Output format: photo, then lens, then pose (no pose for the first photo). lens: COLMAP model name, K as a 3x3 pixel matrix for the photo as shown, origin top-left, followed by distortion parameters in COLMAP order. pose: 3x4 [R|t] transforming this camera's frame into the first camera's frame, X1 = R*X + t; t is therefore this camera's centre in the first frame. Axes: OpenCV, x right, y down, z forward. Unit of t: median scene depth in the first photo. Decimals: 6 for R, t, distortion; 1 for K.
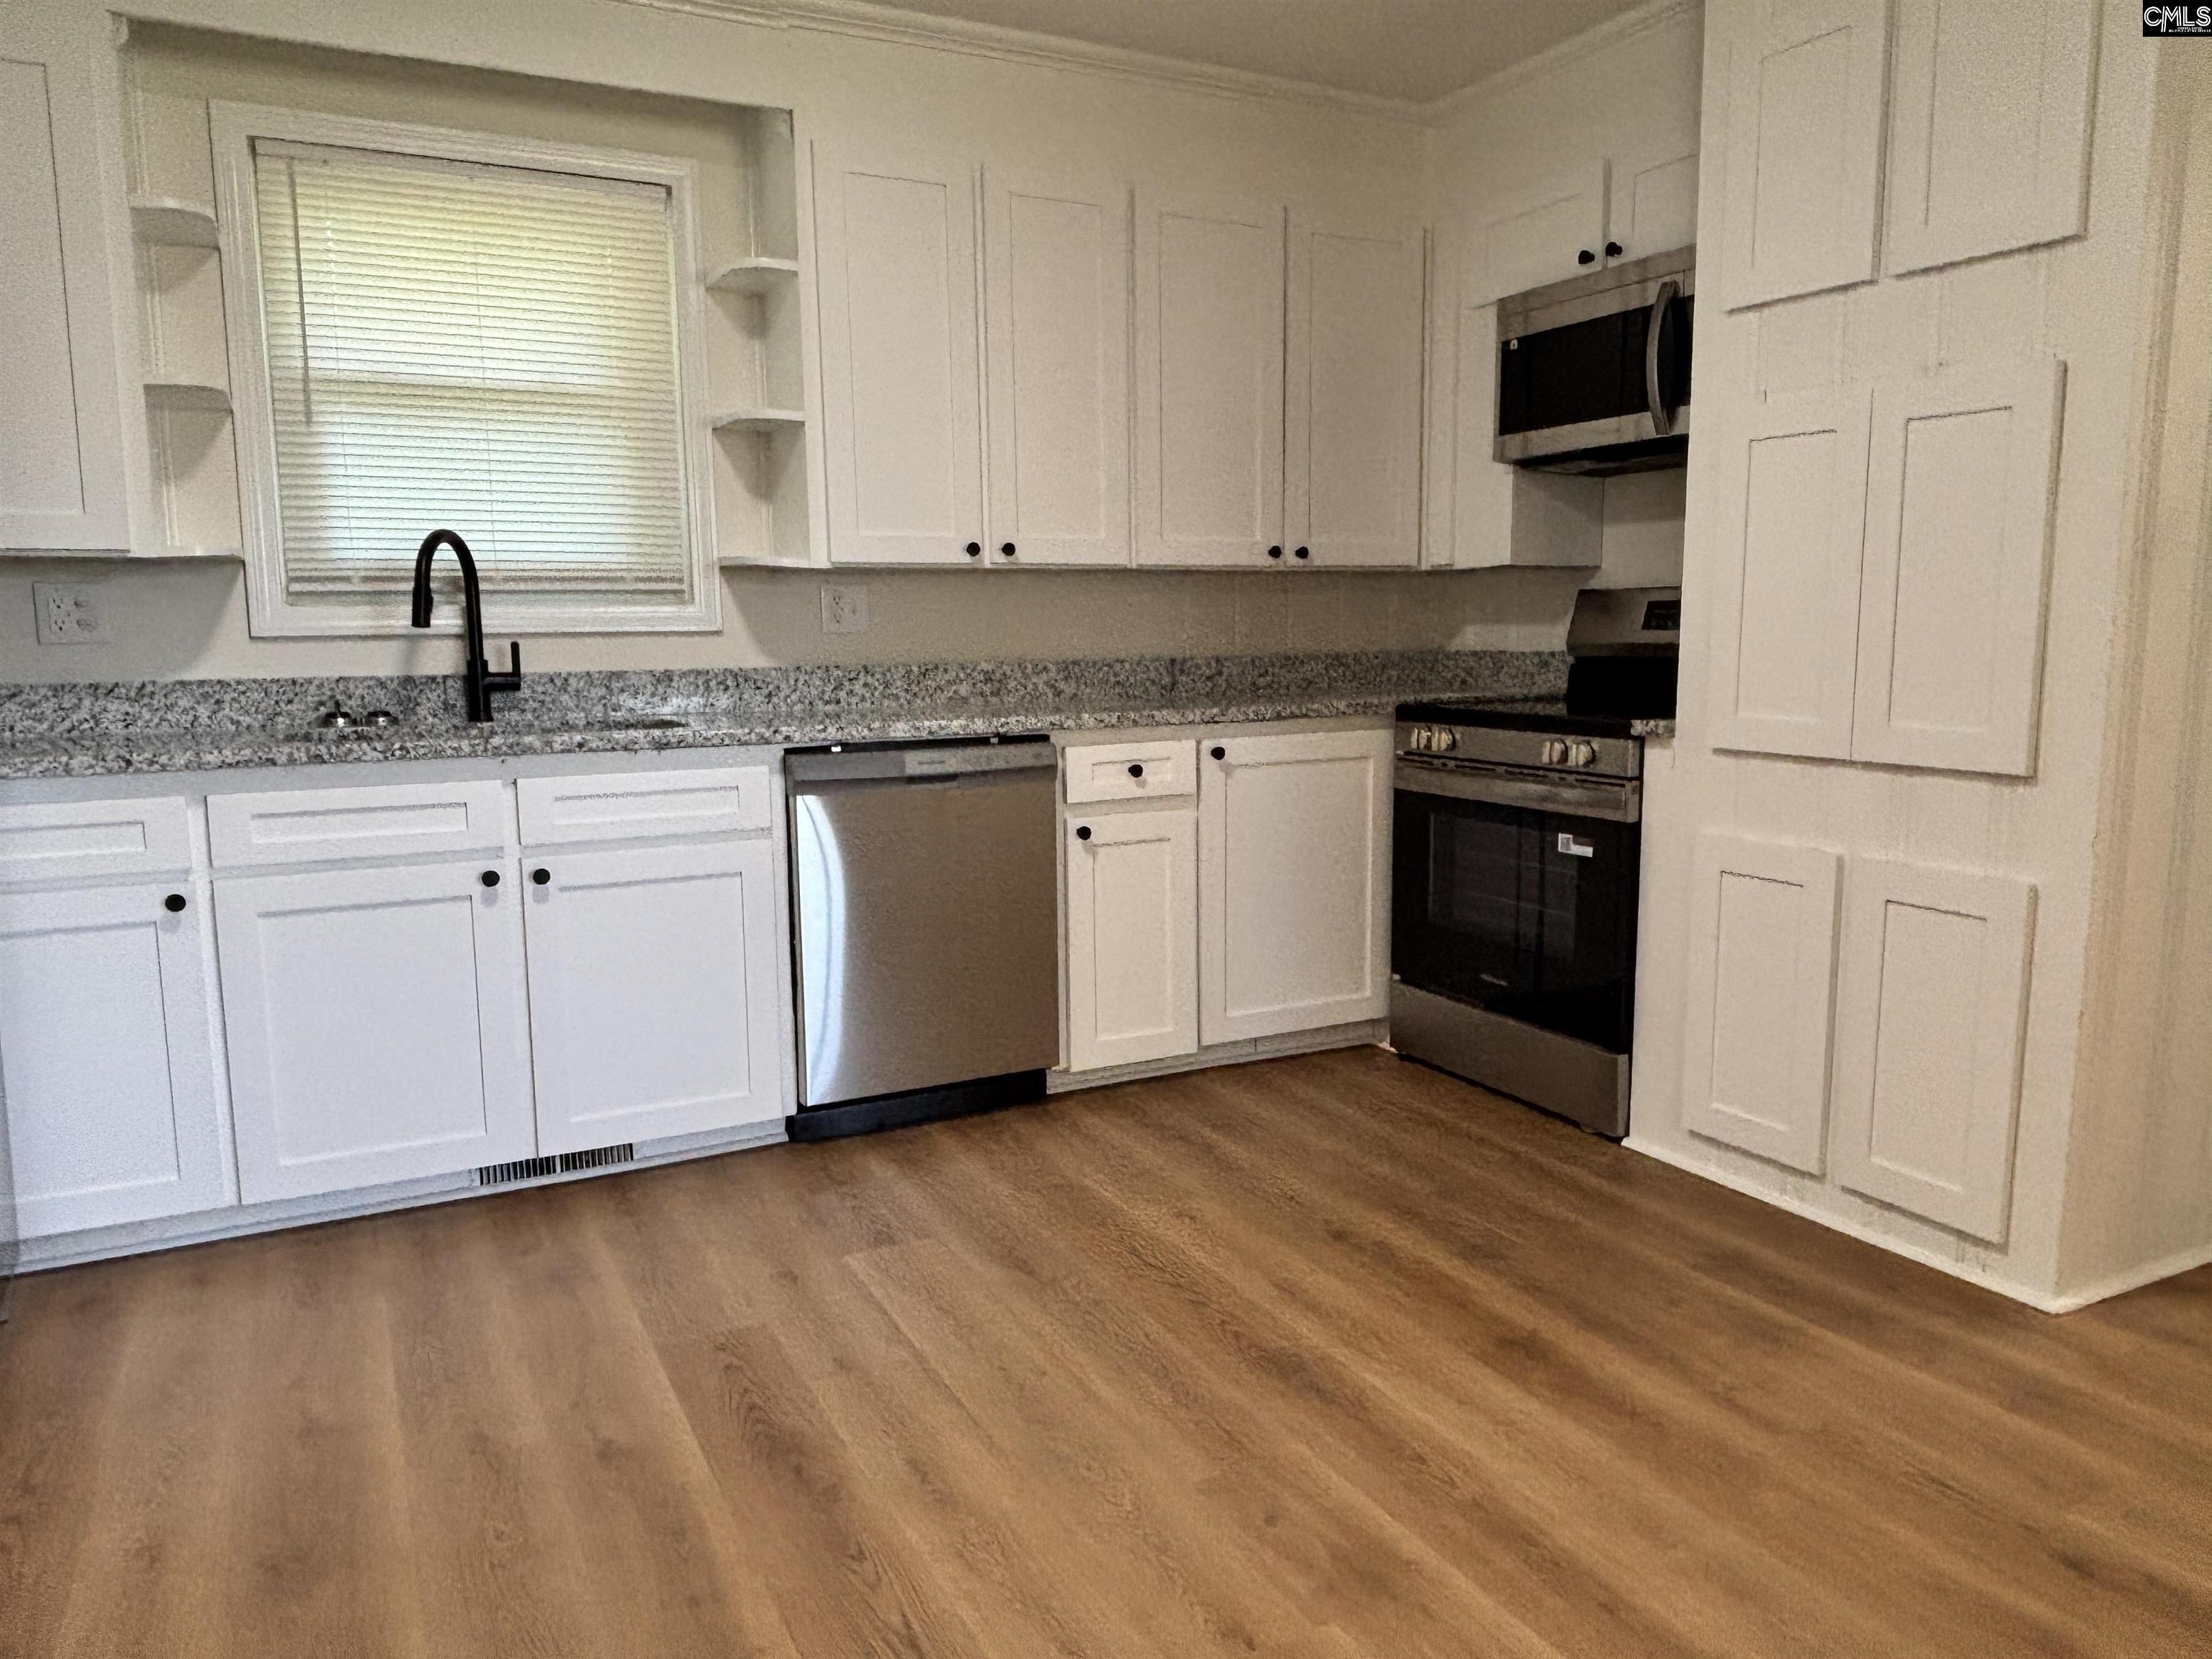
lens RADIAL K [[1491.3, 0, 1093.4], [0, 1491.3, 816.1], [0, 0, 1]] dist [0.034234, -0.052190]
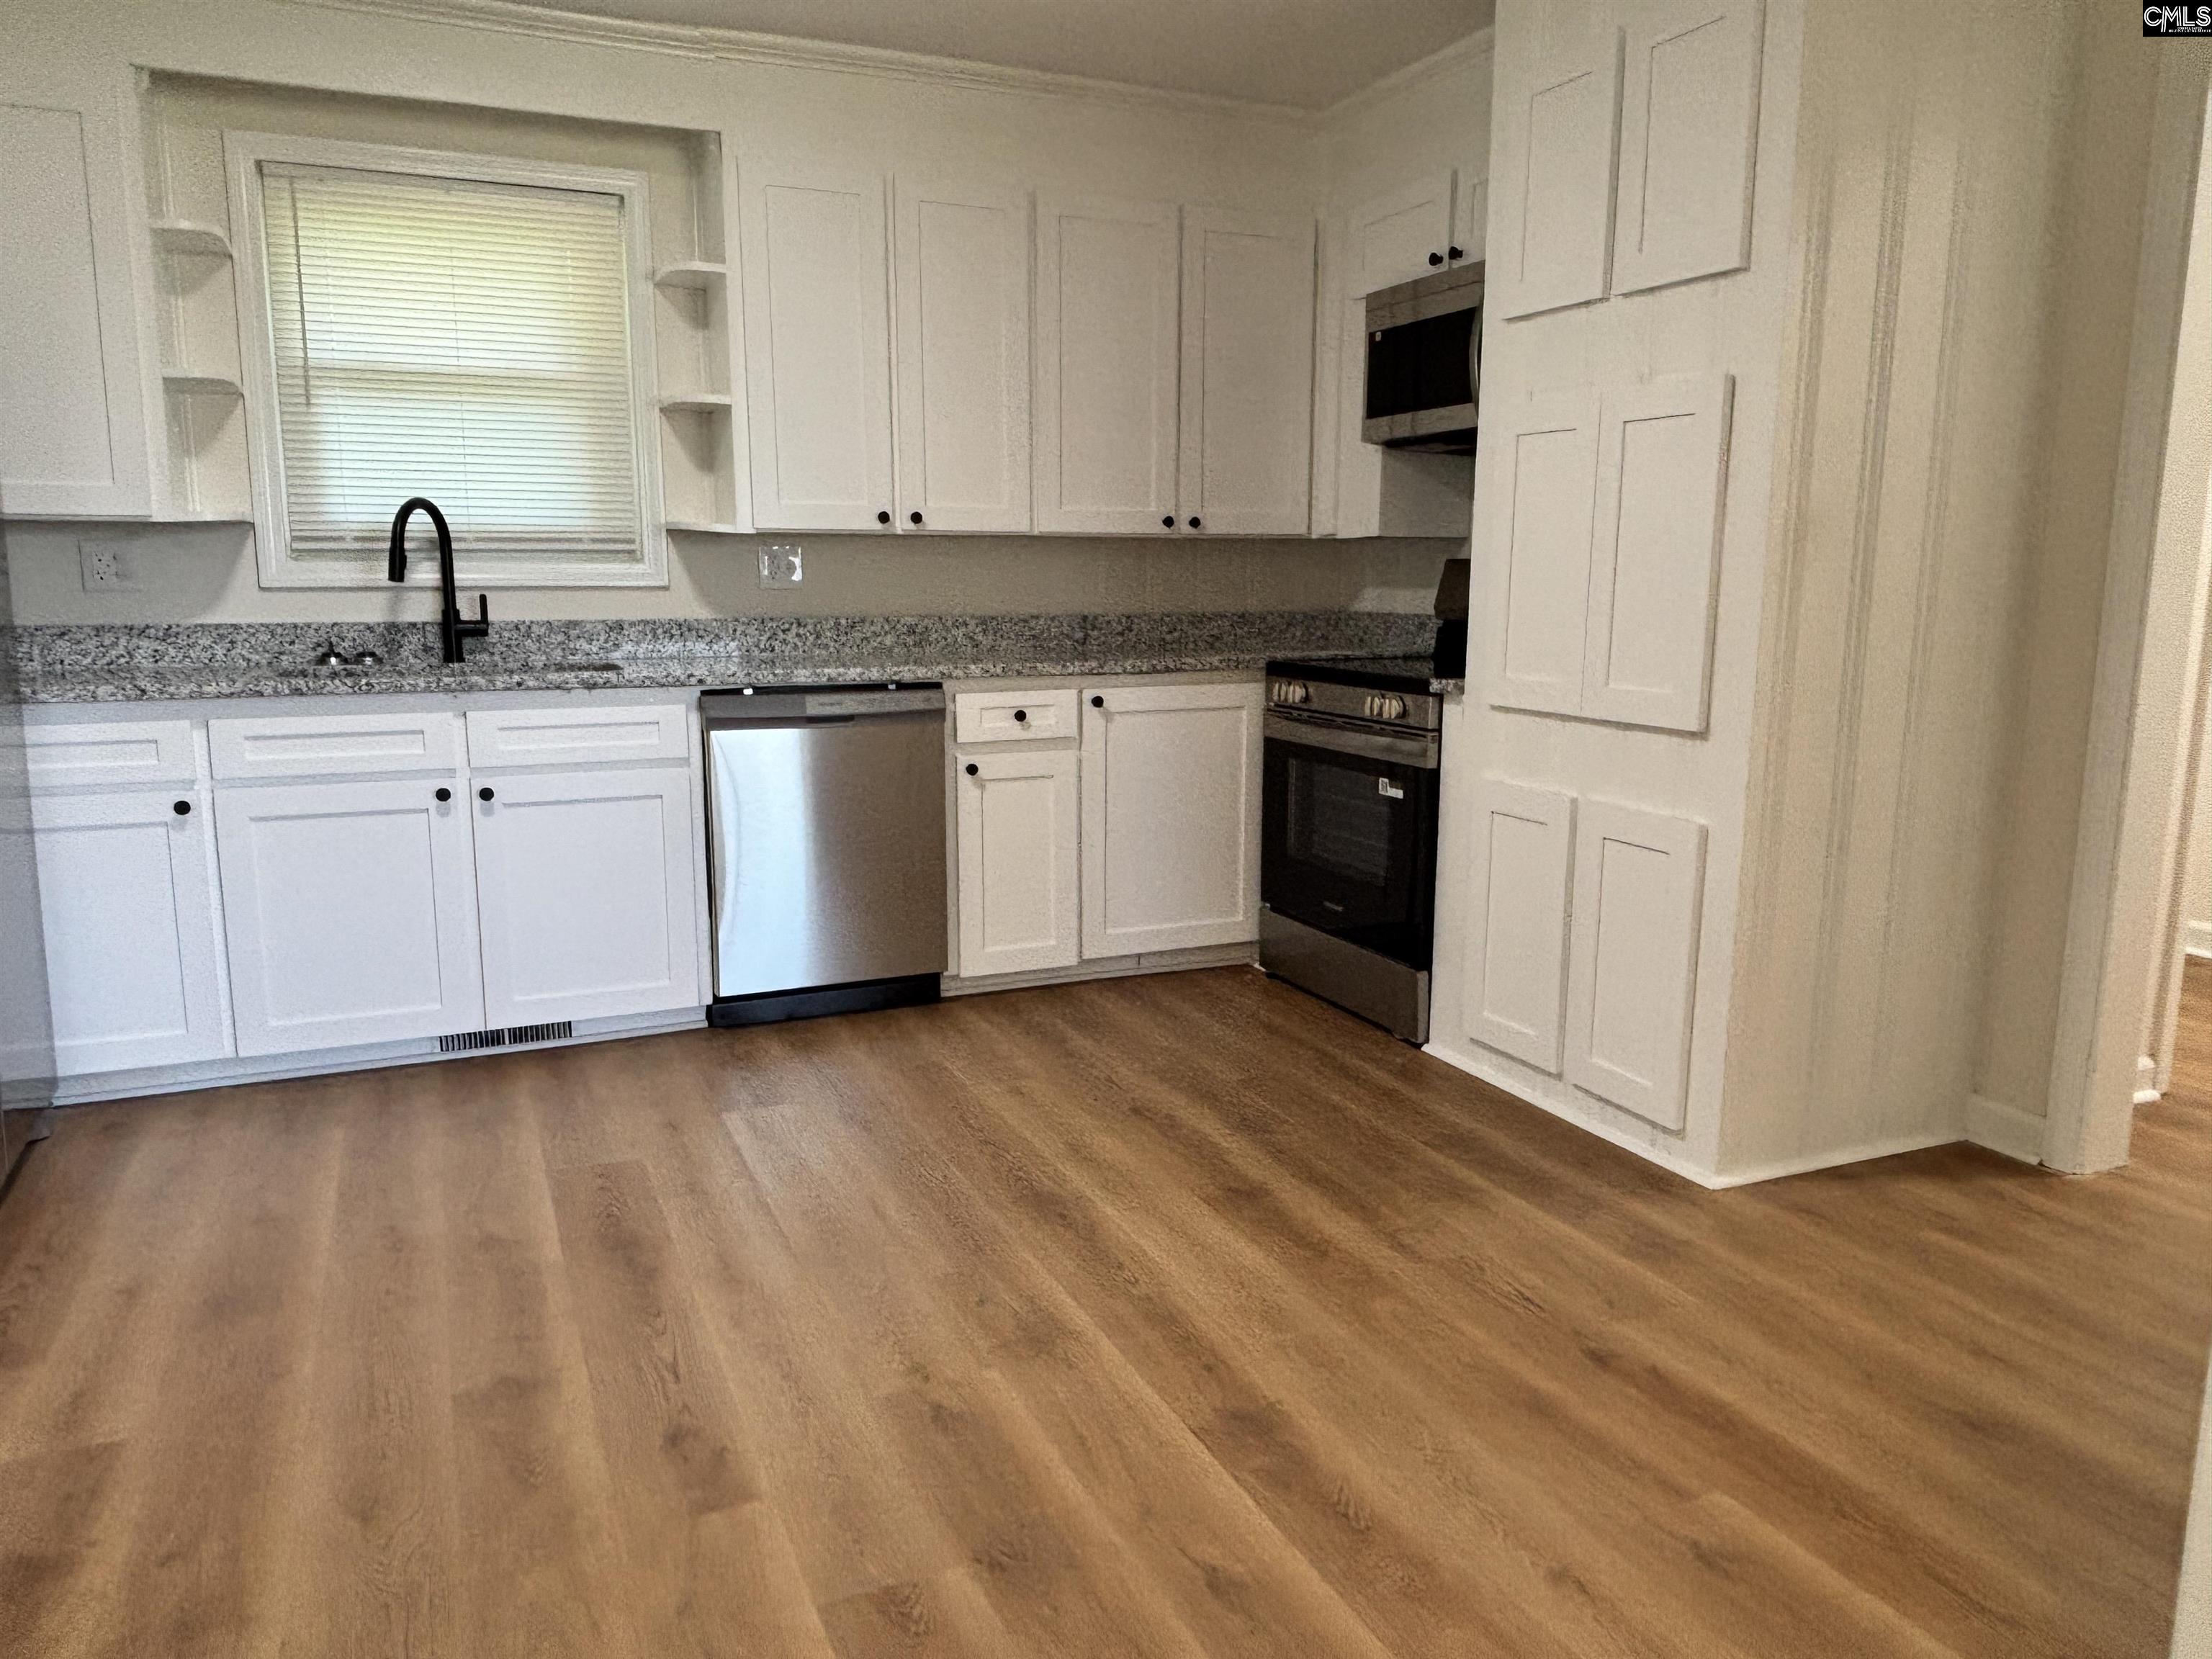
lens RADIAL K [[1491.3, 0, 1095.3], [0, 1491.3, 816.3], [0, 0, 1]] dist [0.034234, -0.052190]
pose [[0.998271, 0.022360, -0.054365, 0.163921], [-0.020484, 0.999183, 0.034838, 0.006169], [0.055100, -0.033664, 0.997913, -0.149013]]
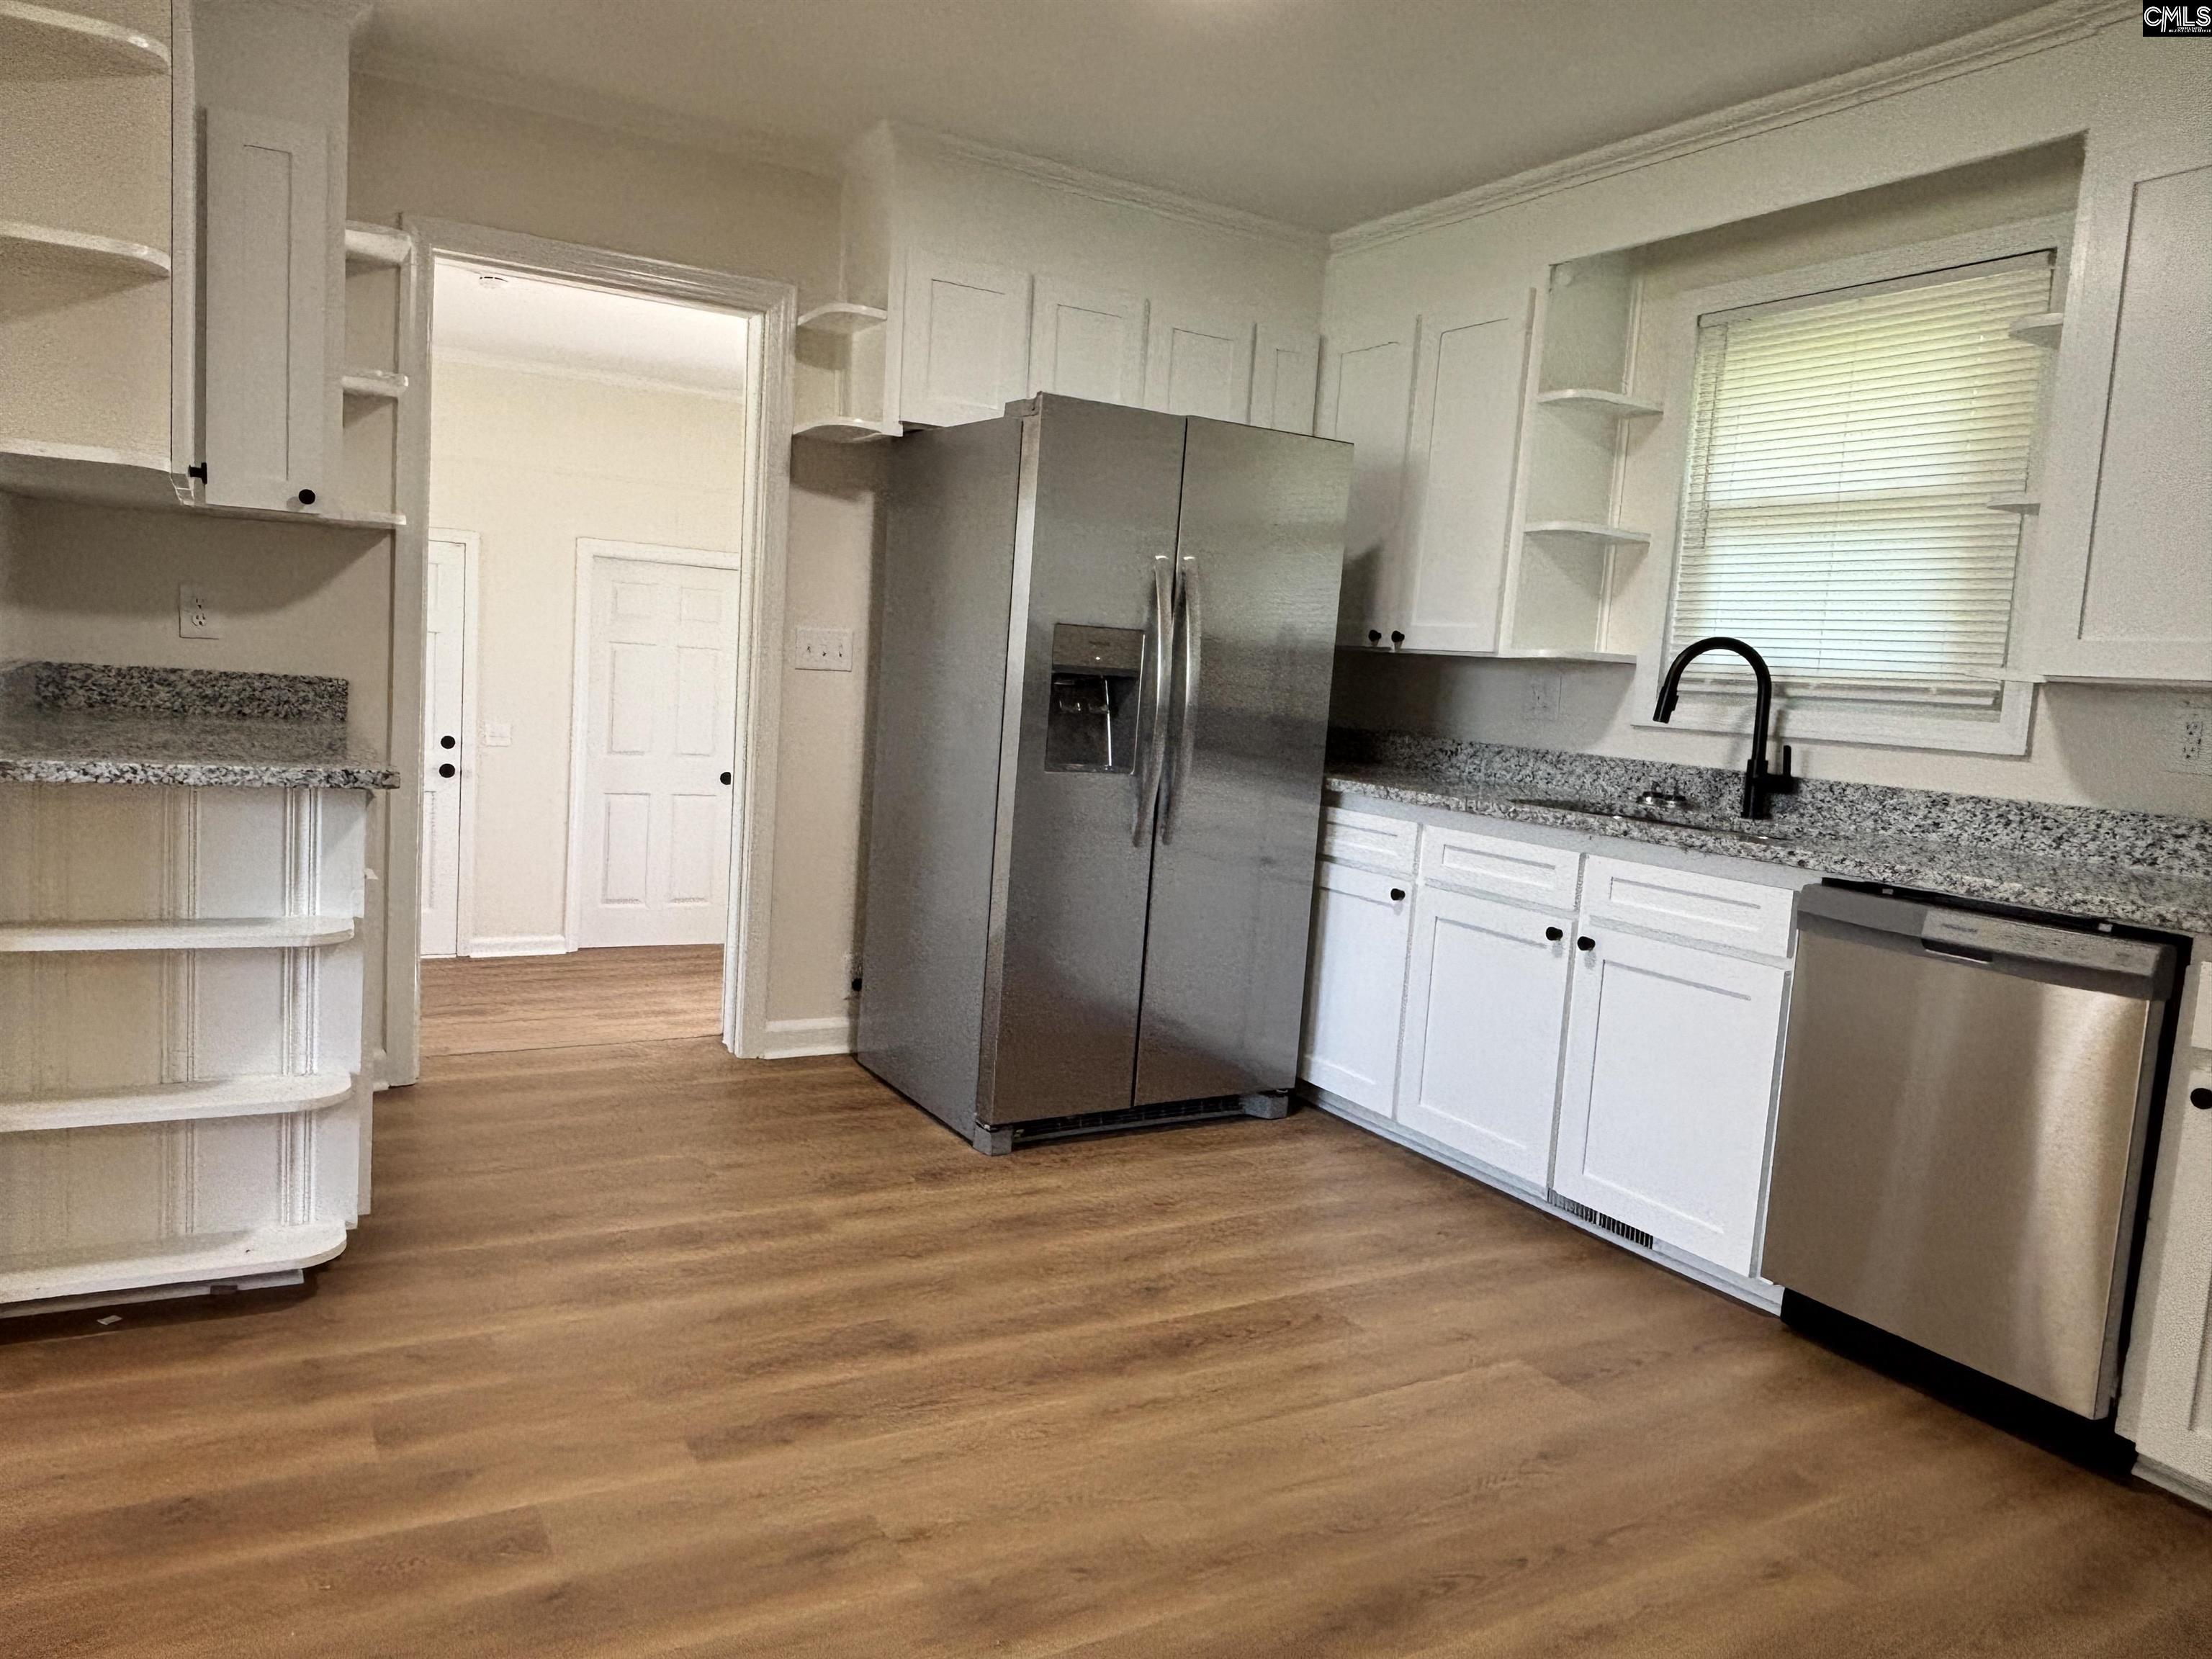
lens RADIAL K [[1491.3, 0, 1087.0], [0, 1491.3, 815.6], [0, 0, 1]] dist [0.034234, -0.052190]
pose [[0.040383, 0.112219, -0.992863, 0.646848], [-0.194490, 0.975550, 0.102352, -0.085705], [0.980073, 0.188968, 0.061221, 0.502902]]
